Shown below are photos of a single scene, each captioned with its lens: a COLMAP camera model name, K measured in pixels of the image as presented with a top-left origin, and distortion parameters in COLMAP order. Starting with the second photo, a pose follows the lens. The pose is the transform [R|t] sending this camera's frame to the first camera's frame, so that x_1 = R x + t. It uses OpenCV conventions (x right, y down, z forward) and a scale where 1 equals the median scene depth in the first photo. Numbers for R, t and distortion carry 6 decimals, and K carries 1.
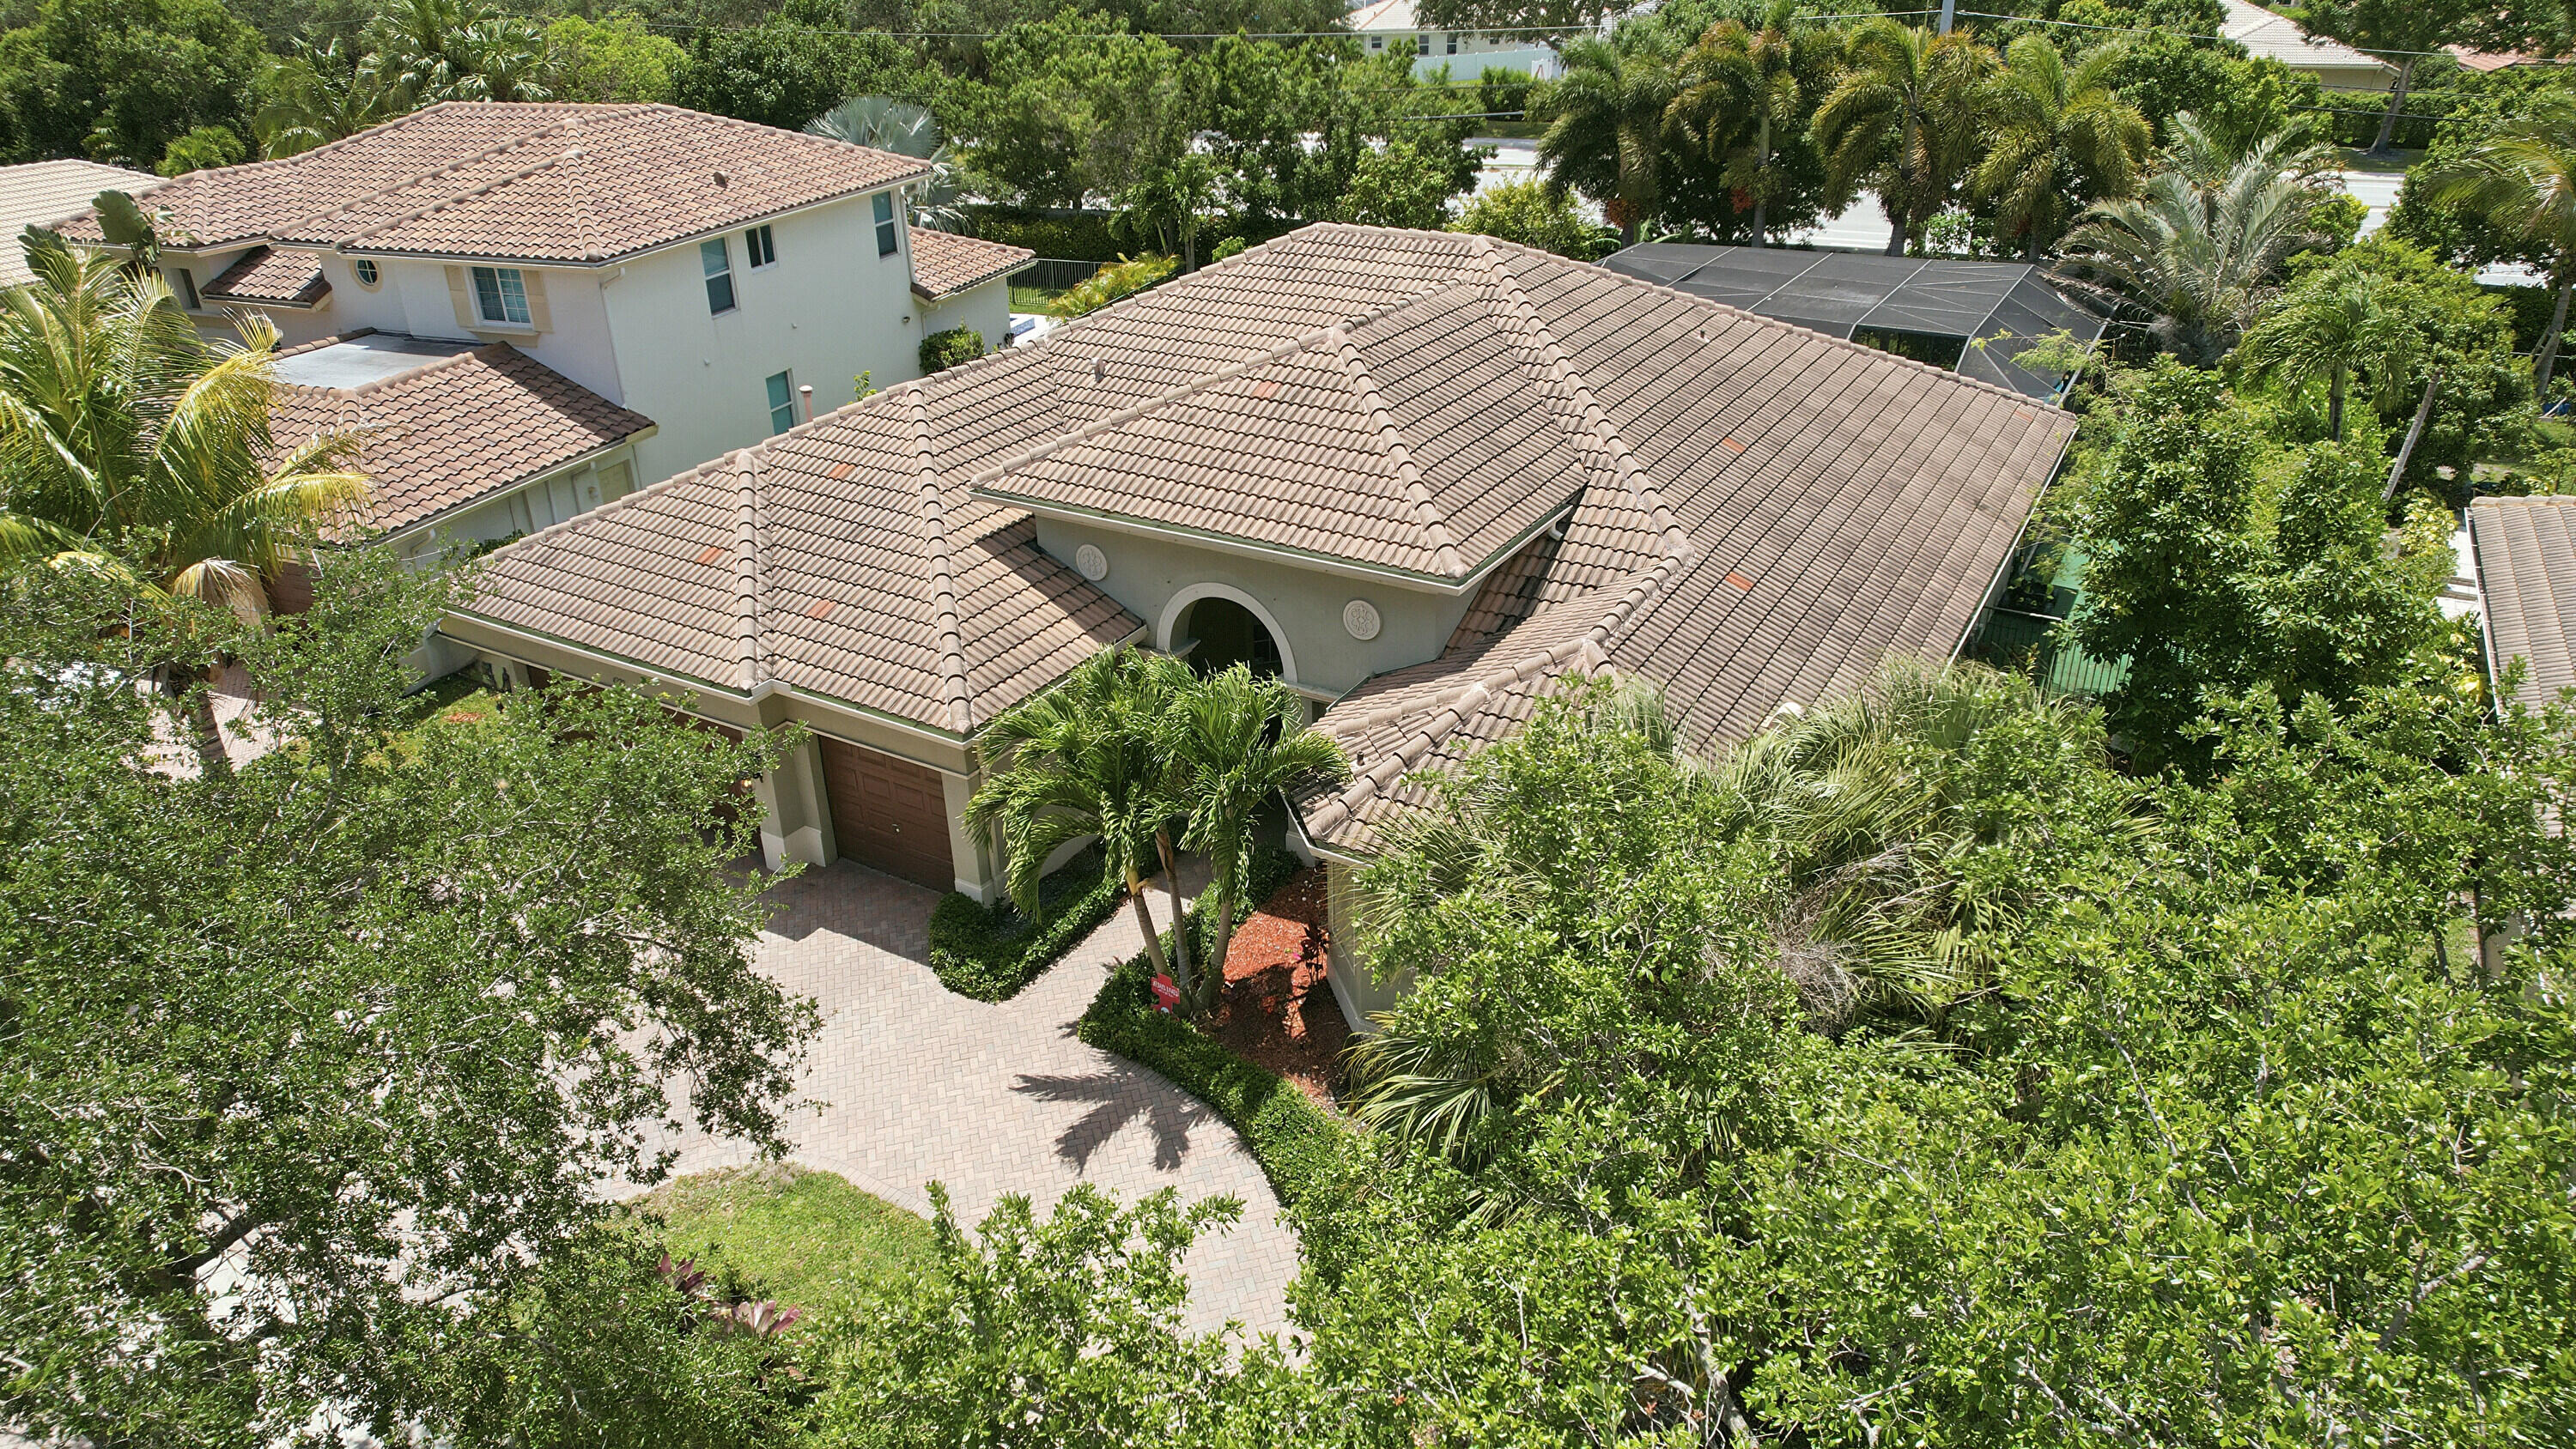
lens RADIAL K [[1647.7, 0, 1299.1], [0, 1647.7, 726.2], [0, 0, 1]] dist [-0.077443, 0.076190]
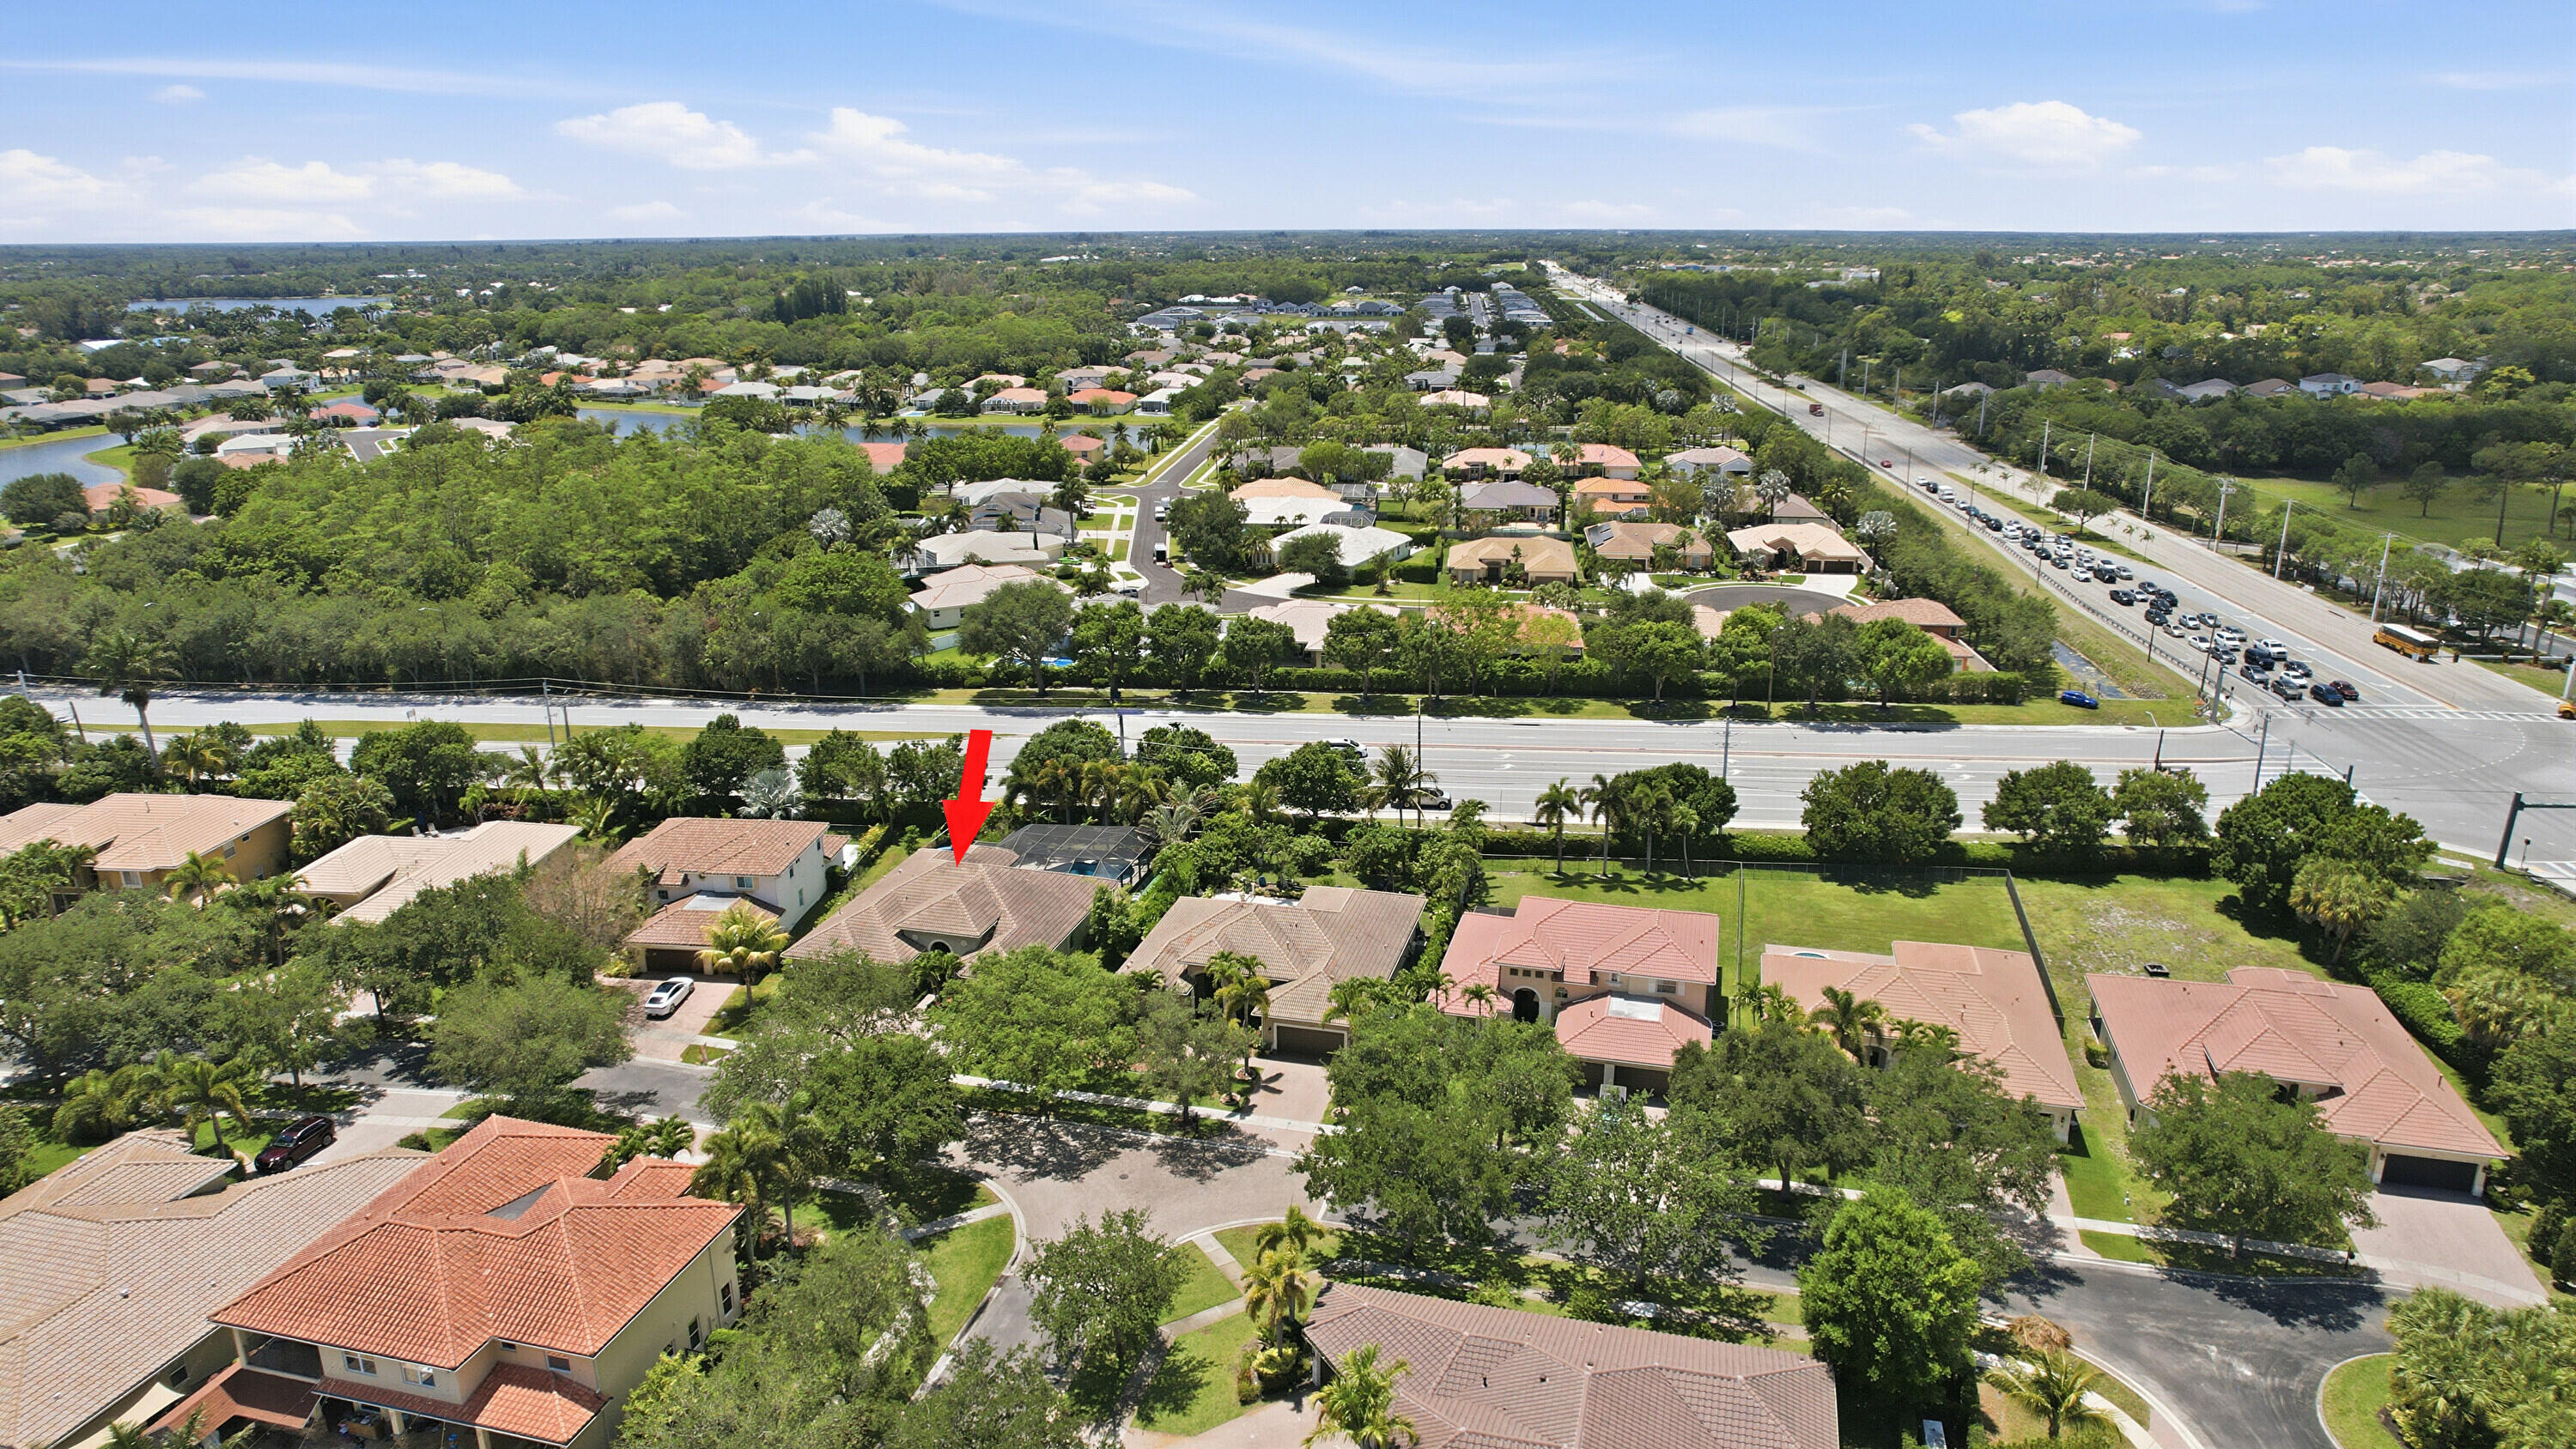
lens RADIAL K [[1647.7, 0, 1299.1], [0, 1647.7, 726.2], [0, 0, 1]] dist [-0.077443, 0.076190]
pose [[0.961433, -0.065926, 0.267021, -0.325468], [0.110625, 0.981546, -0.155977, 0.222373], [-0.251810, 0.179500, 0.950984, -5.040674]]
